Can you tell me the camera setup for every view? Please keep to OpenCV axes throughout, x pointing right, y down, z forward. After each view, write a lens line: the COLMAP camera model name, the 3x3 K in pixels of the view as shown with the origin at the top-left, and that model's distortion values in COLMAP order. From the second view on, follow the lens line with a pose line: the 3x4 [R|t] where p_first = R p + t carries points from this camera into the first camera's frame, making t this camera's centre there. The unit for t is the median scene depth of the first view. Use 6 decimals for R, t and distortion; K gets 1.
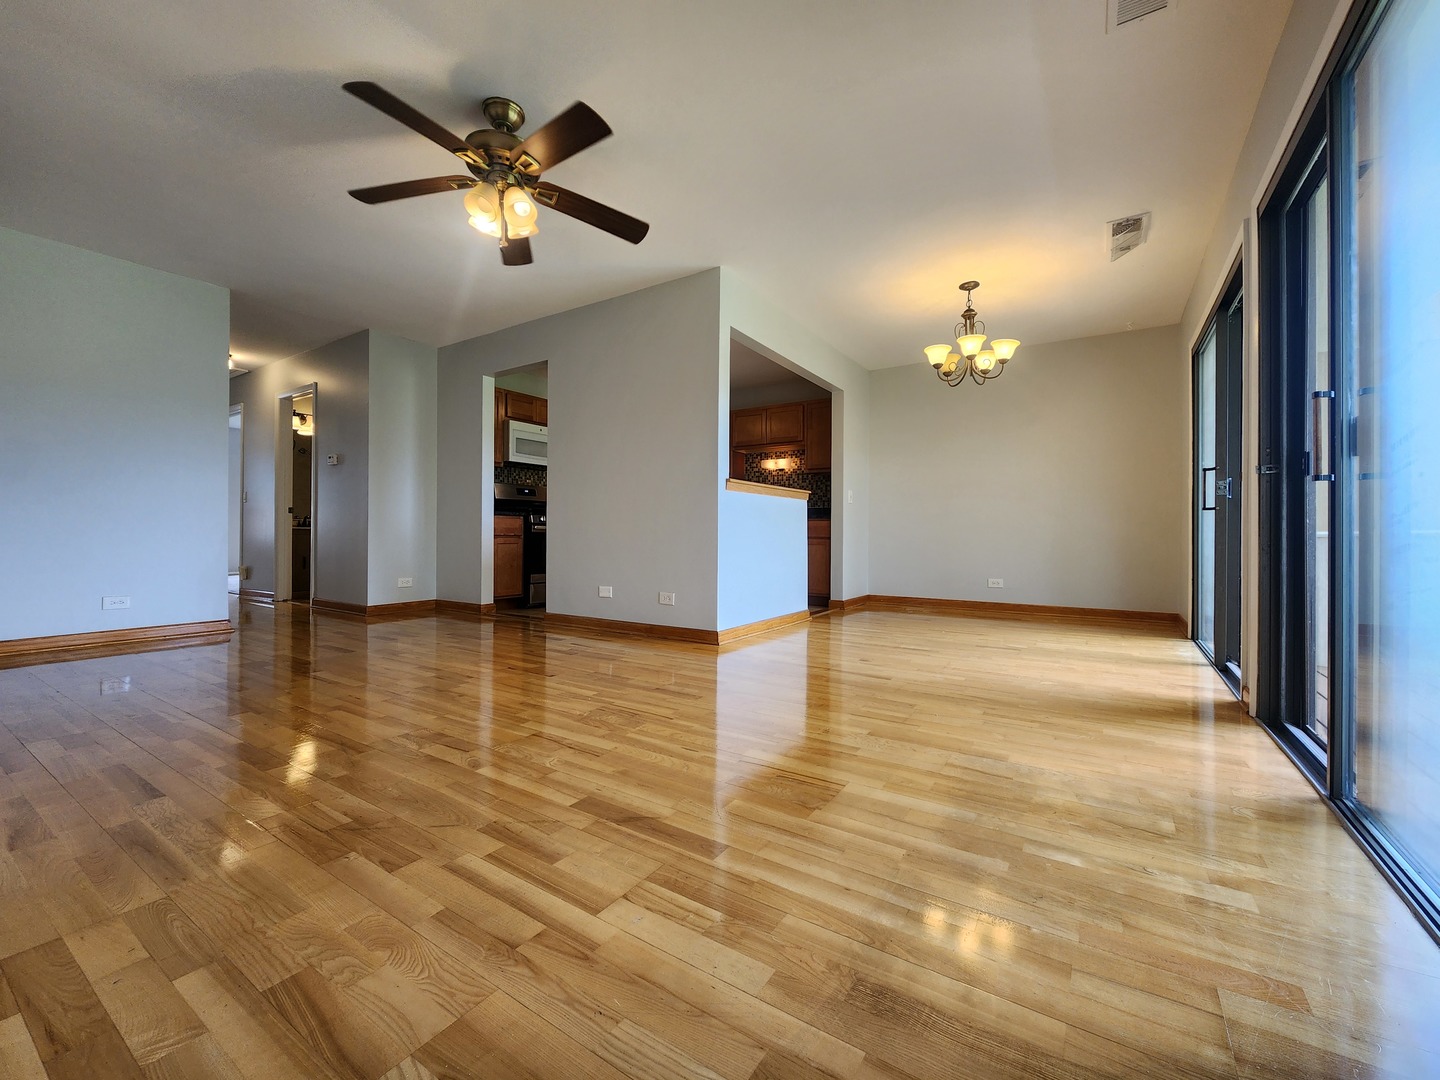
lens RADIAL K [[586.9, 0, 716.9], [0, 586.9, 538.9], [0, 0, 1]] dist [0.004661, -0.004357]
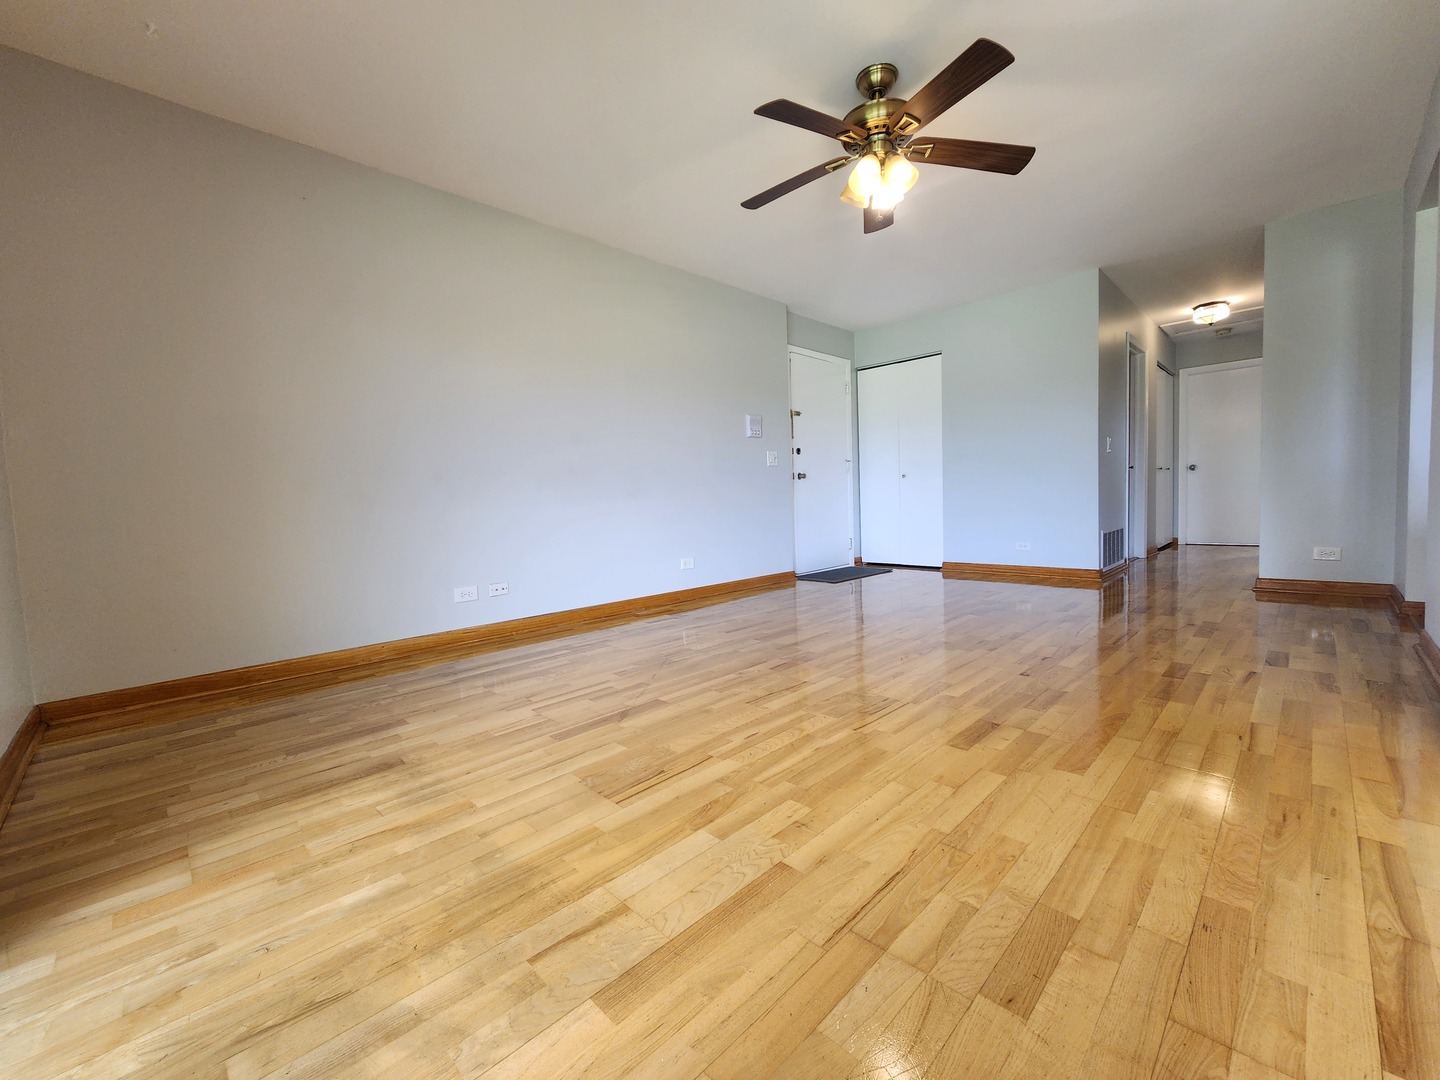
lens RADIAL K [[586.9, 0, 720.1], [0, 586.9, 532.7], [0, 0, 1]] dist [0.004661, -0.004357]
pose [[-0.207838, 0.055963, -0.976561, 0.430269], [0.024285, 0.998350, 0.052043, -0.009621], [0.977862, -0.012900, -0.208854, 0.567084]]
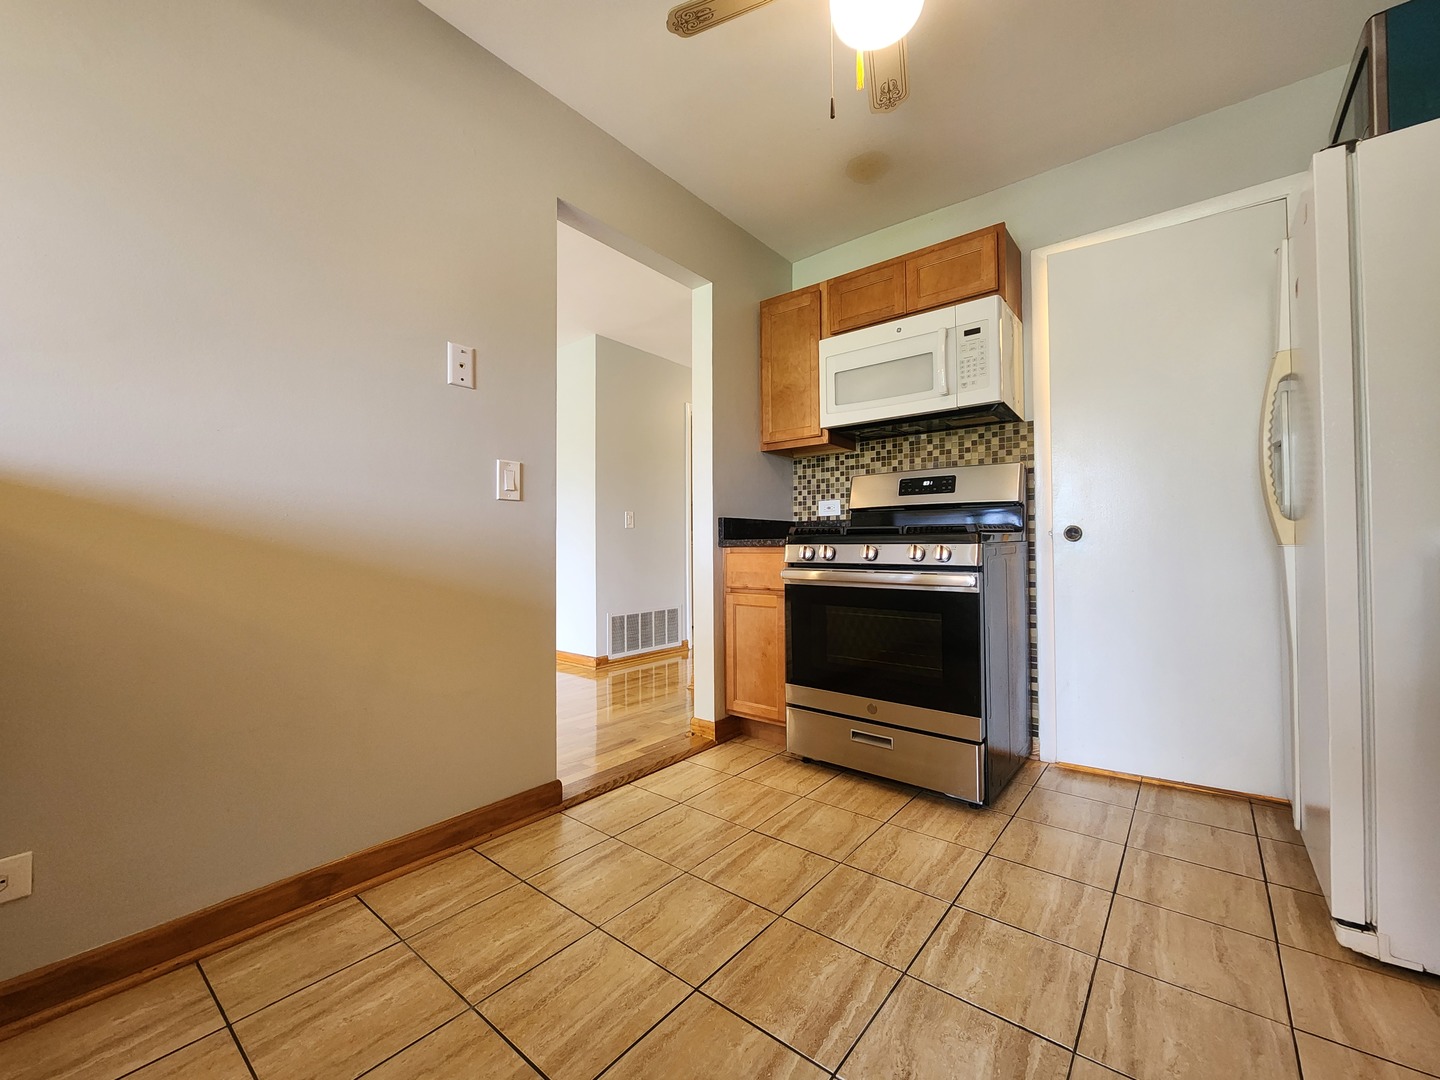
lens RADIAL K [[586.9, 0, 717.9], [0, 586.9, 533.7], [0, 0, 1]] dist [0.004661, -0.004357]
pose [[-0.101873, -0.027651, -0.994413, 0.168321], [-0.004459, 0.999616, -0.027338, -0.051242], [0.994787, 0.001650, -0.101957, 1.393997]]
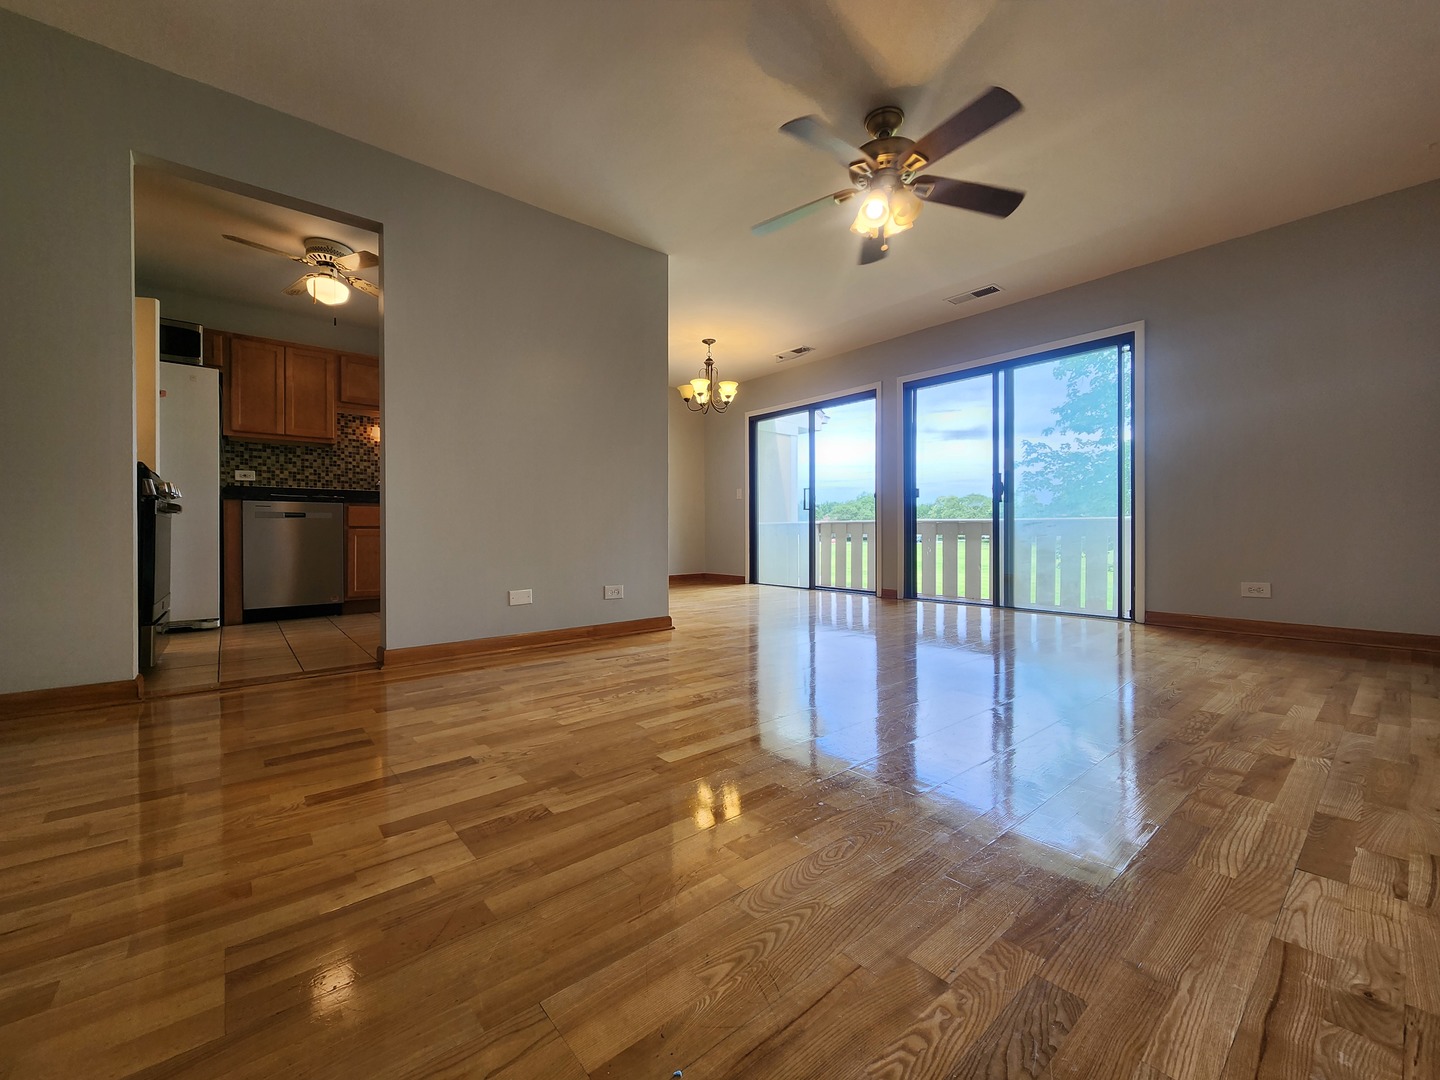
lens RADIAL K [[586.9, 0, 722.7], [0, 586.9, 532.0], [0, 0, 1]] dist [0.004661, -0.004357]
pose [[0.281554, -0.008772, 0.959505, -0.898817], [0.013510, 0.999895, 0.005177, 0.007894], [-0.959450, 0.011505, 0.281643, 0.596168]]
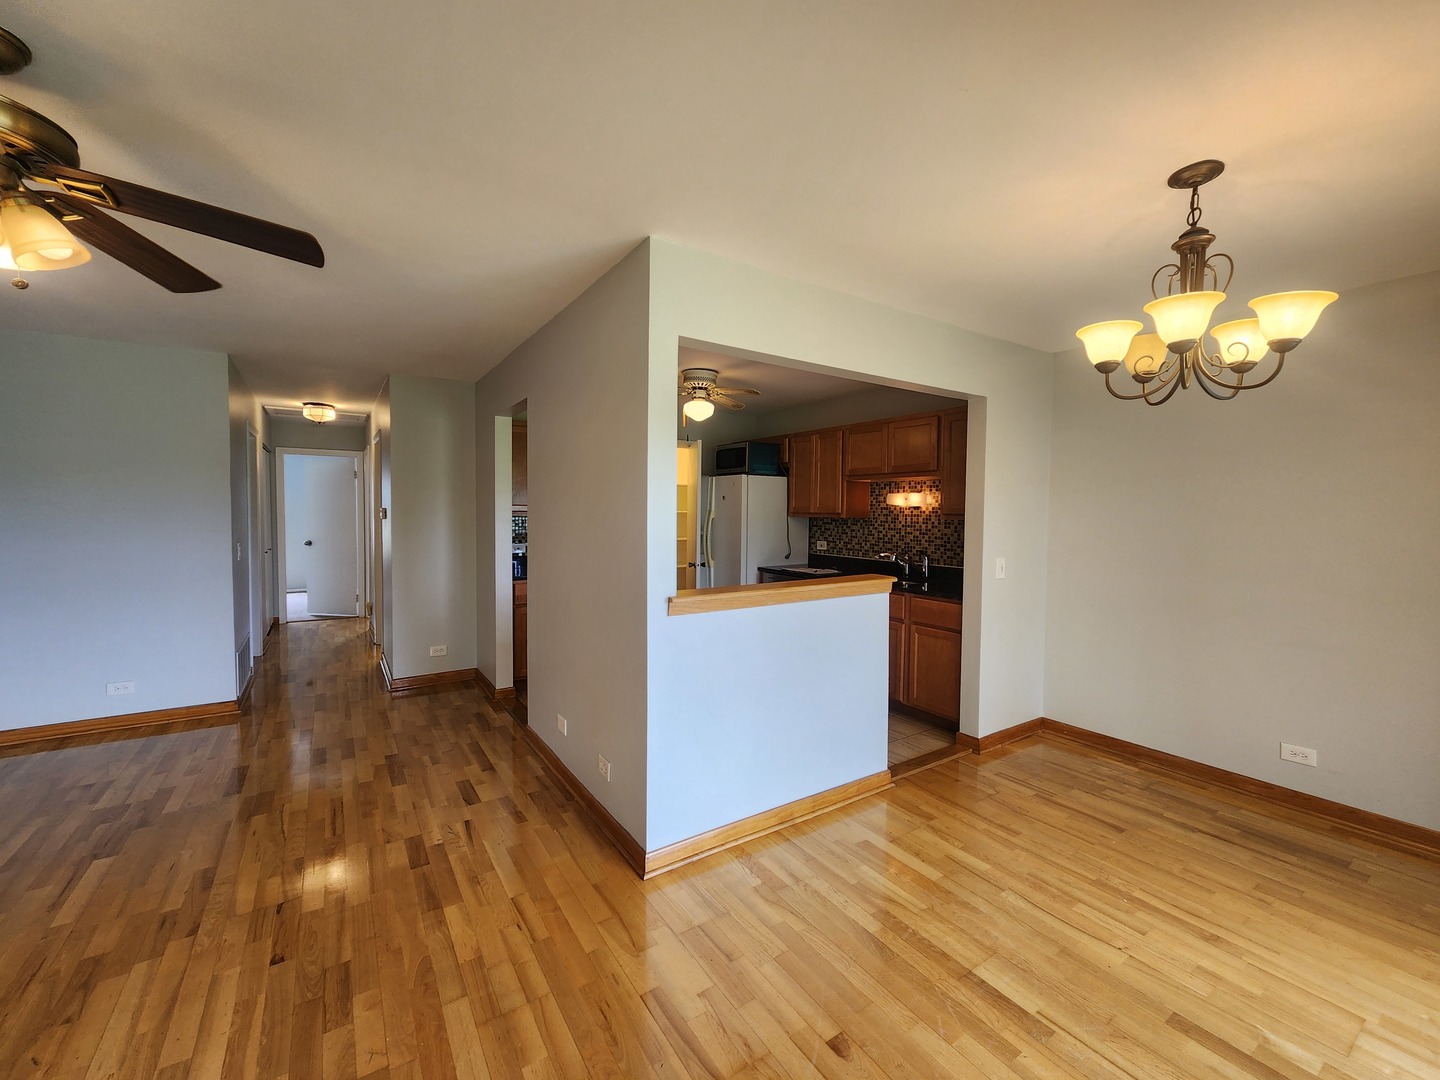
lens RADIAL K [[586.9, 0, 720.2], [0, 586.9, 536.7], [0, 0, 1]] dist [0.004661, -0.004357]
pose [[0.919668, 0.019686, -0.392203, 0.286518], [-0.006391, 0.999361, 0.035174, -0.180084], [0.392645, -0.029841, 0.919206, 0.464278]]
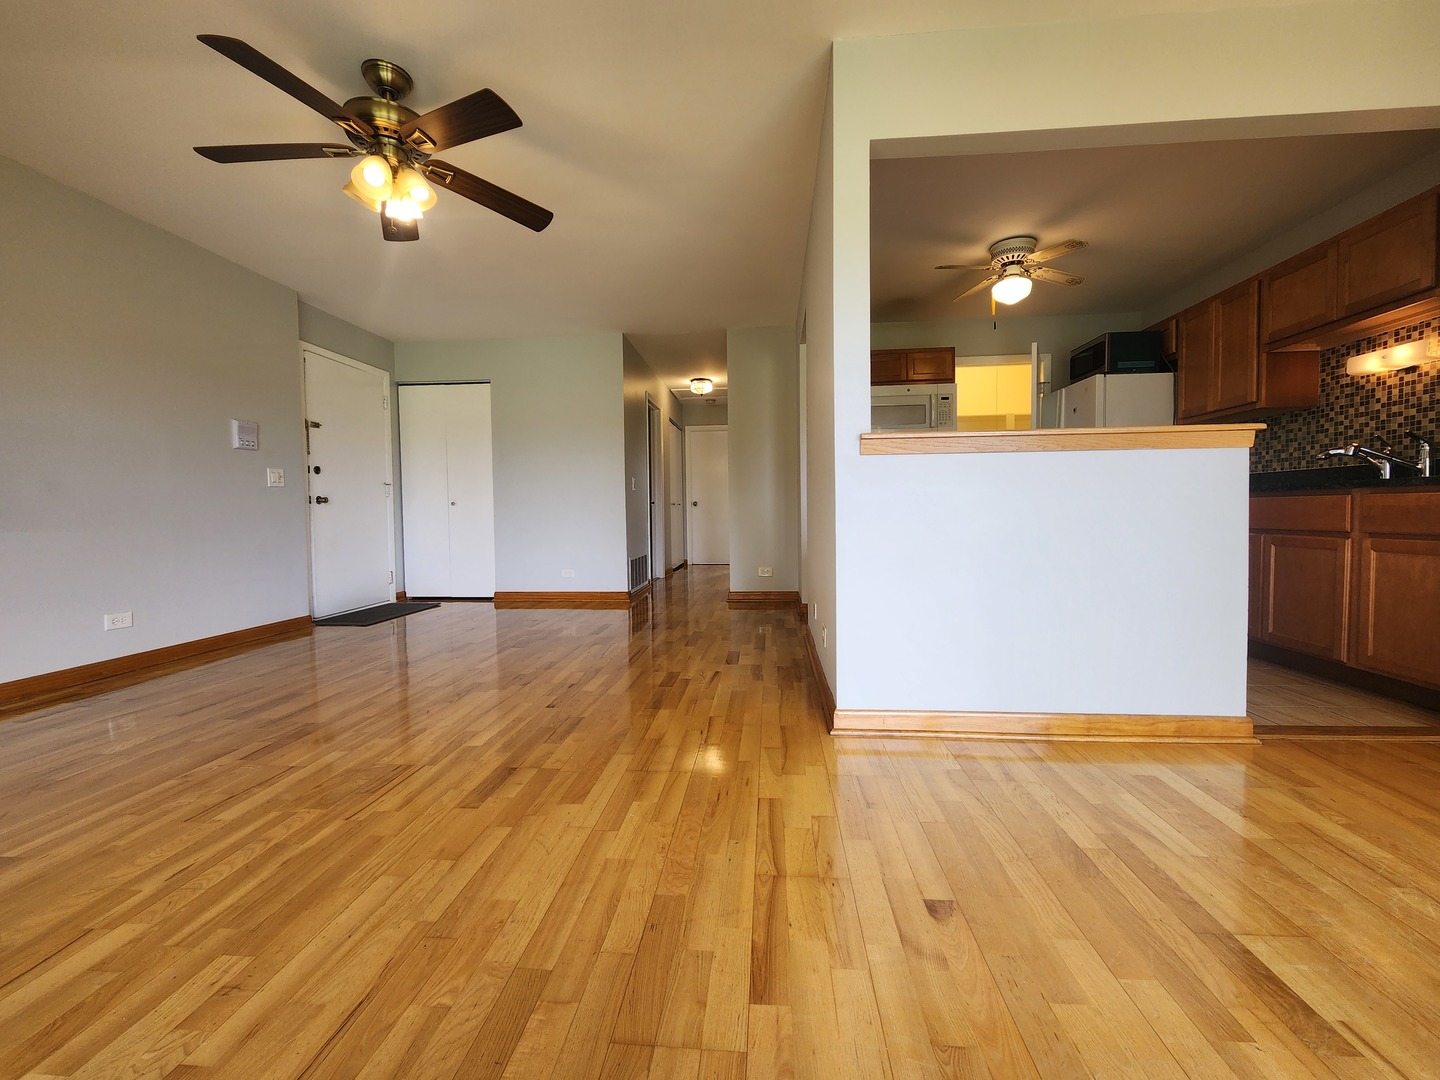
lens RADIAL K [[586.9, 0, 719.5], [0, 586.9, 532.8], [0, 0, 1]] dist [0.004661, -0.004357]
pose [[0.472660, 0.019130, -0.881037, 0.420427], [0.007907, 0.999632, 0.025947, -0.025885], [0.881209, -0.019230, 0.472335, 0.610478]]
